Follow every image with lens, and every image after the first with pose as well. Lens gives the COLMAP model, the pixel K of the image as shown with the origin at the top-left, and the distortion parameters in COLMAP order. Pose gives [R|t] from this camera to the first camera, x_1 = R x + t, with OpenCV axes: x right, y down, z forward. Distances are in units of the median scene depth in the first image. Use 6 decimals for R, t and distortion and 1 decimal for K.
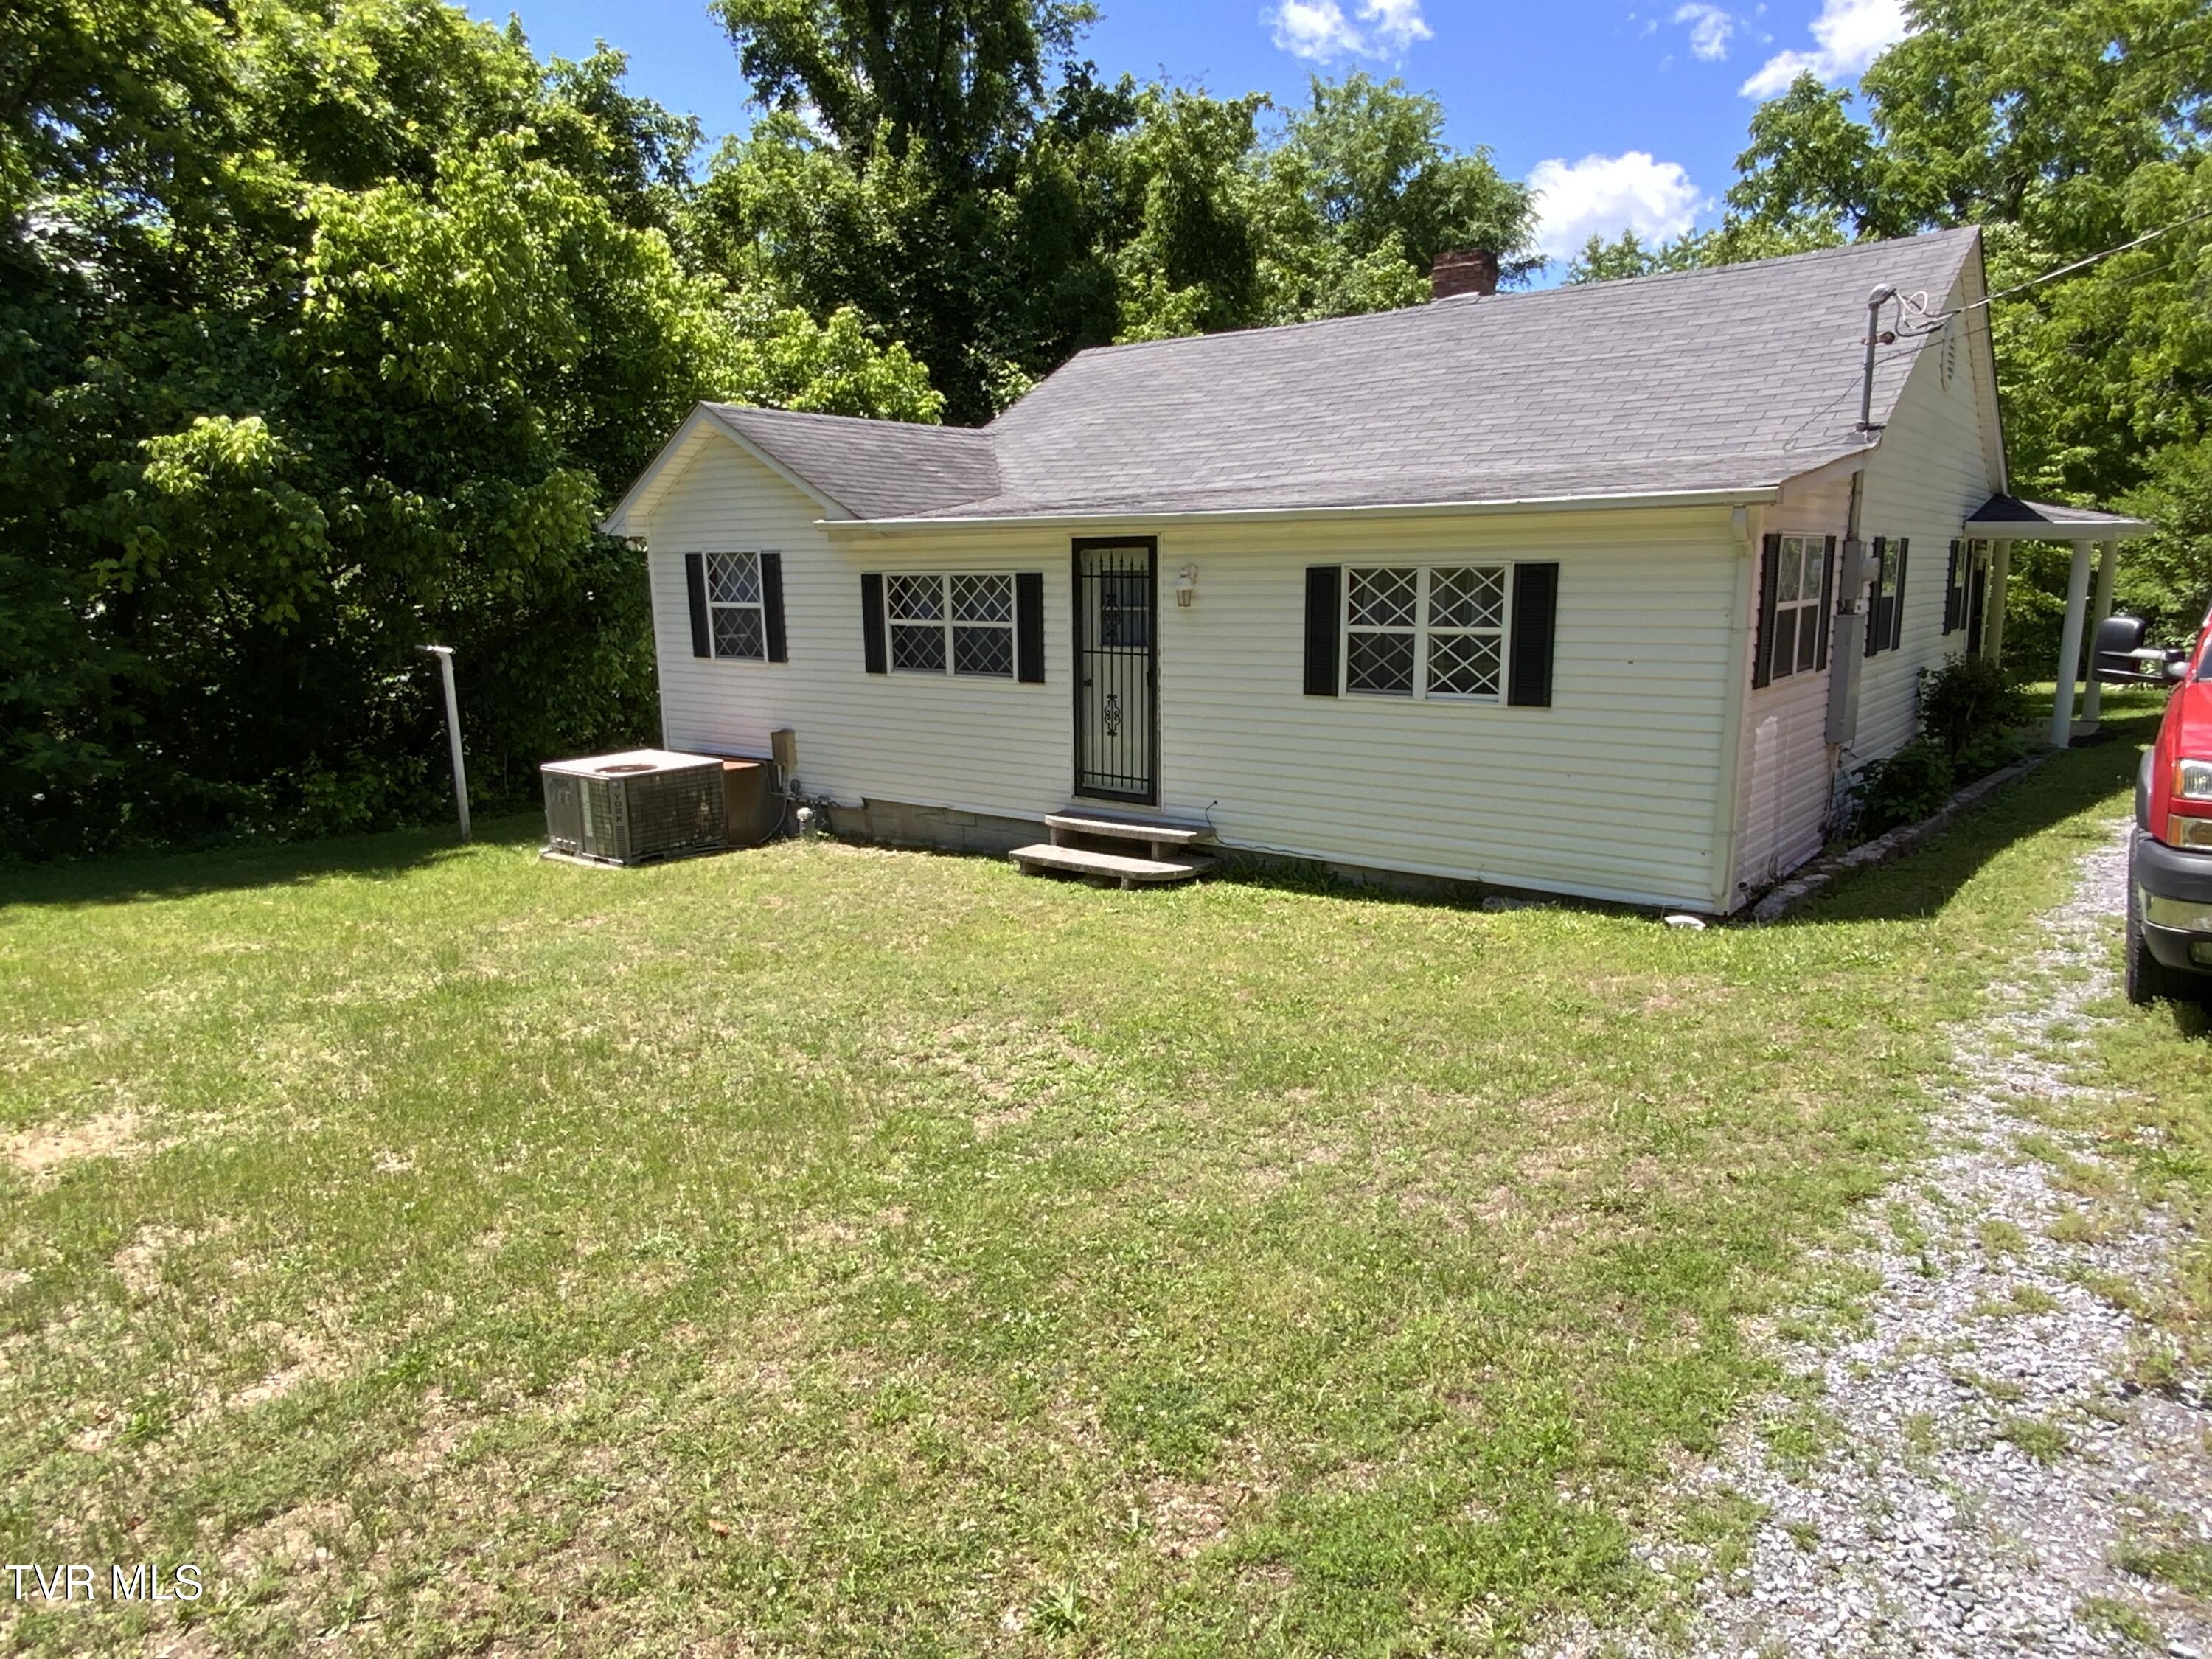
lens RADIAL K [[1404.4, 0, 1093.9], [0, 1404.4, 843.4], [0, 0, 1]] dist [0.069202, -0.076259]
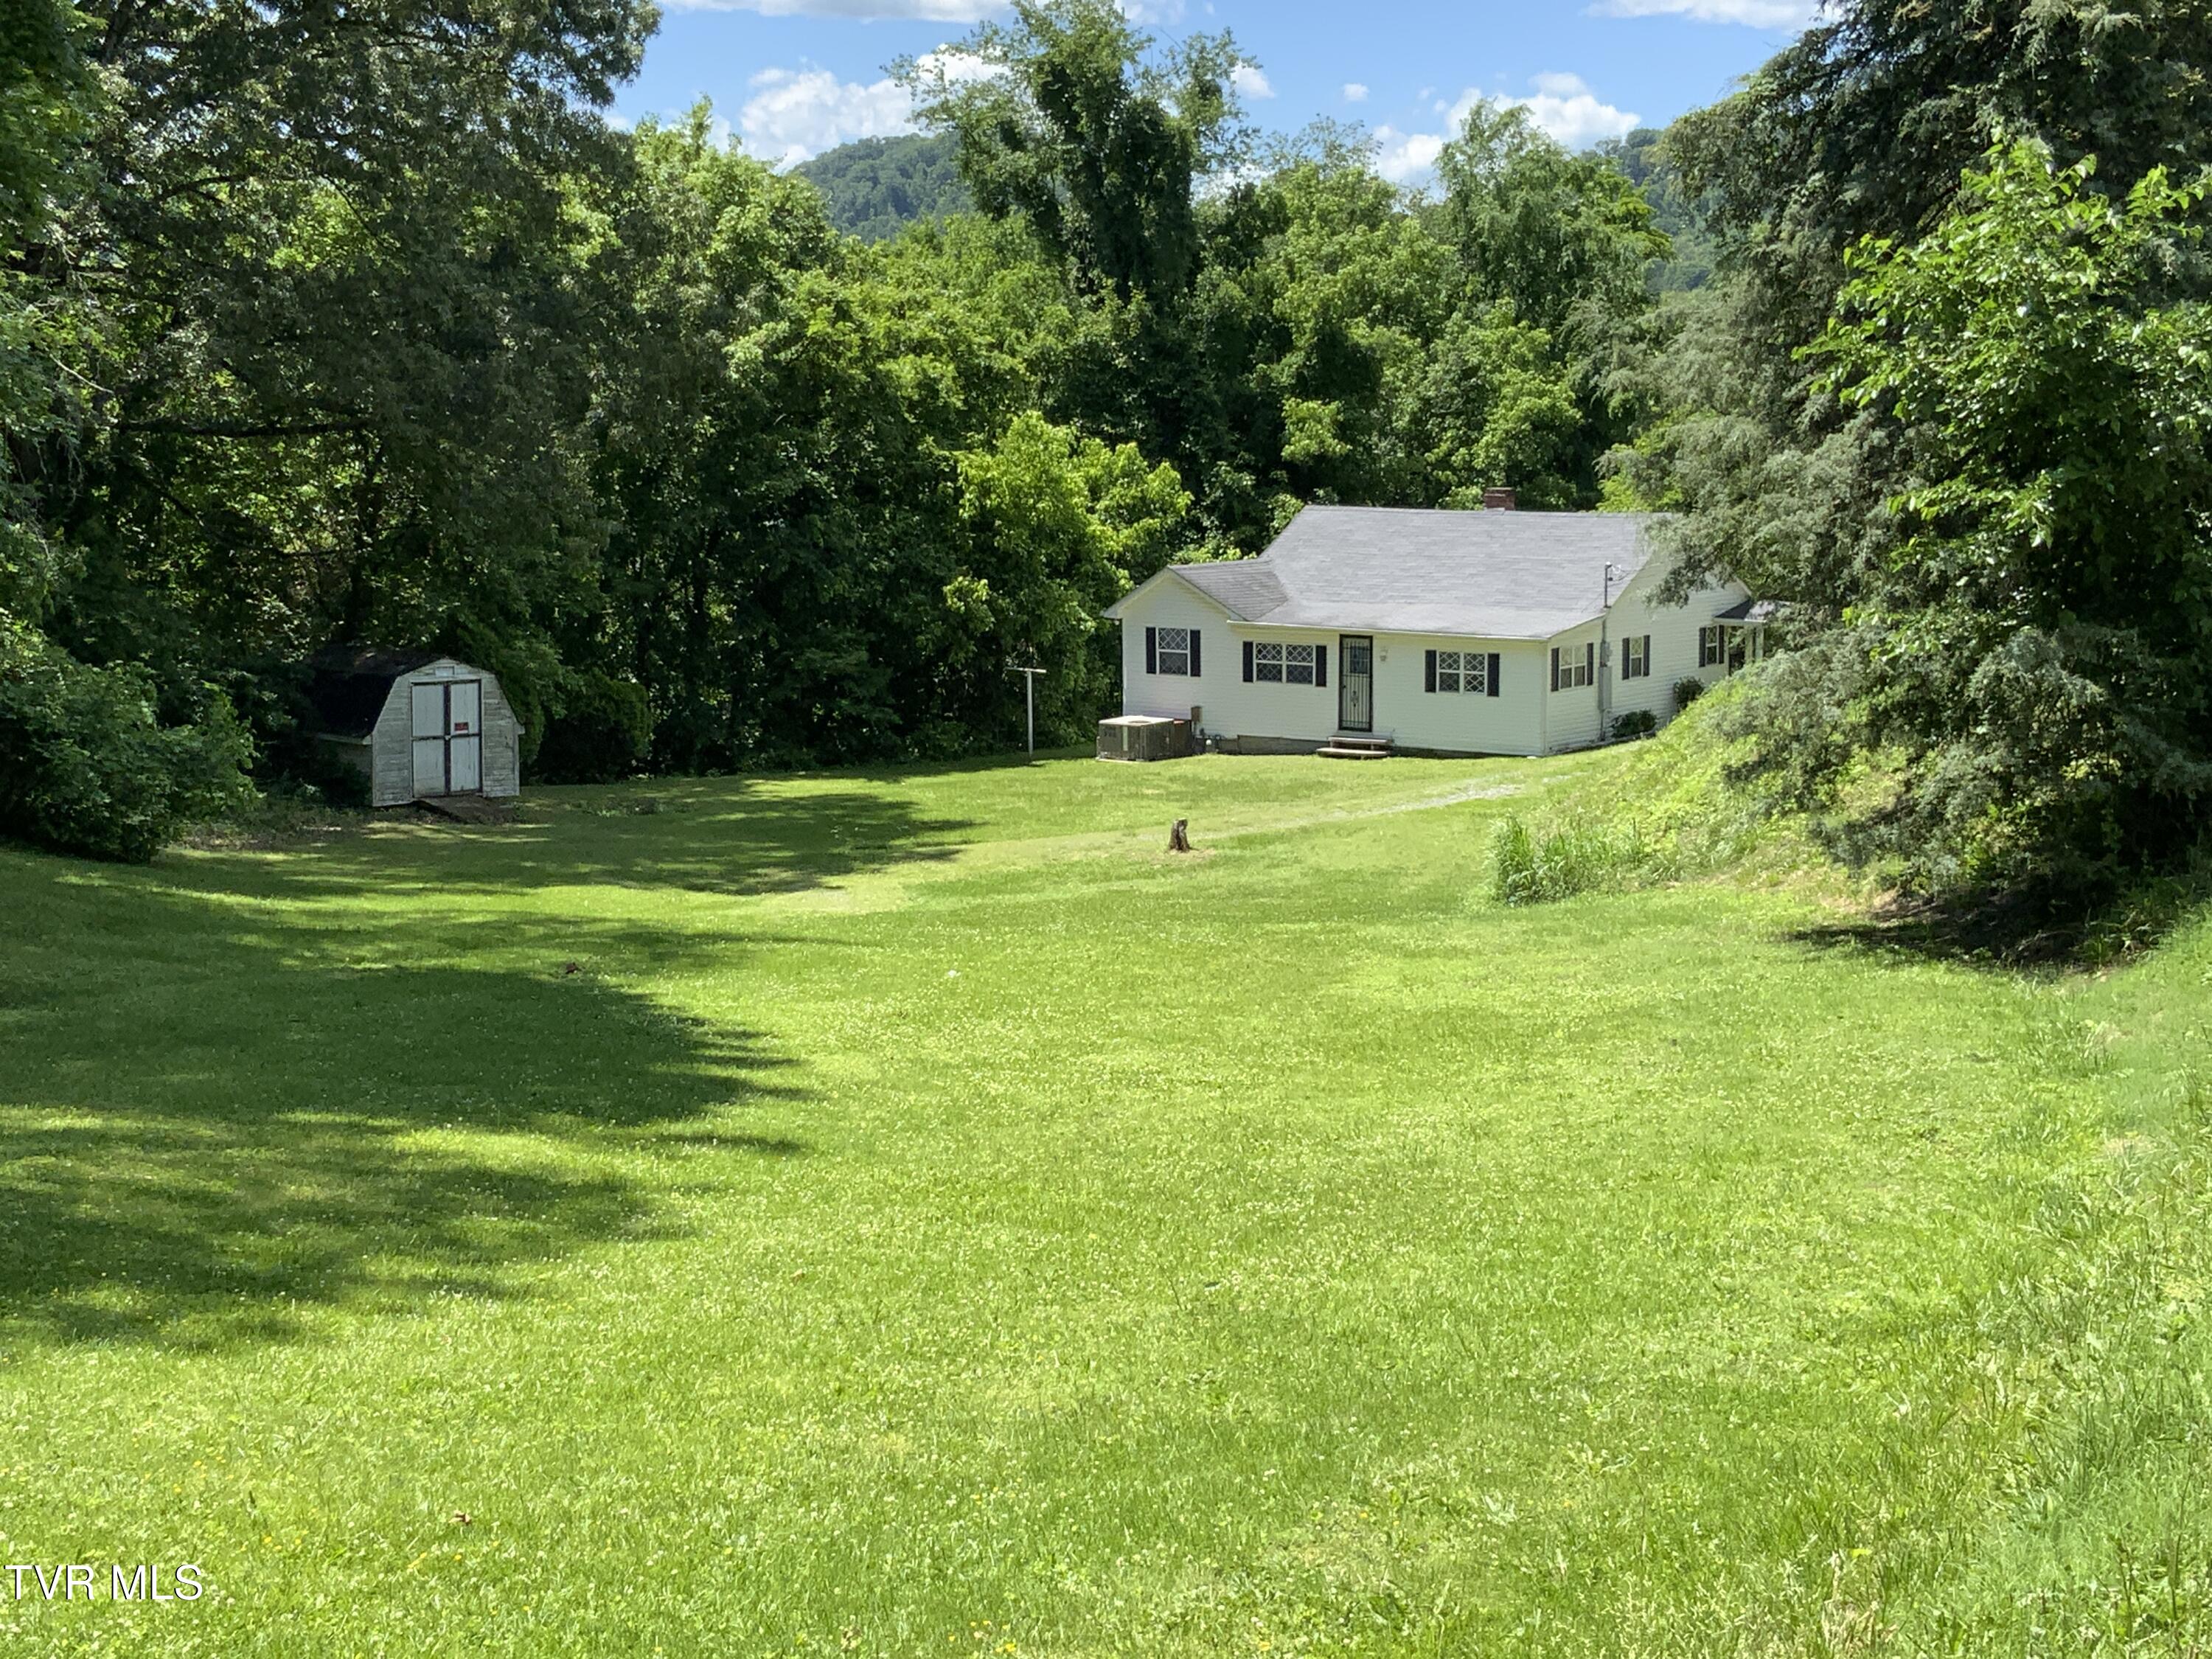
lens RADIAL K [[3167.3, 0, 1106.1], [0, 3167.3, 830.2], [0, 0, 1]] dist [0.201024, 0.002940]
pose [[0.998900, 0.003614, 0.046757, -0.883021], [-0.000826, 0.998228, -0.059504, 0.618170], [-0.046889, 0.059400, 0.997132, -5.955219]]
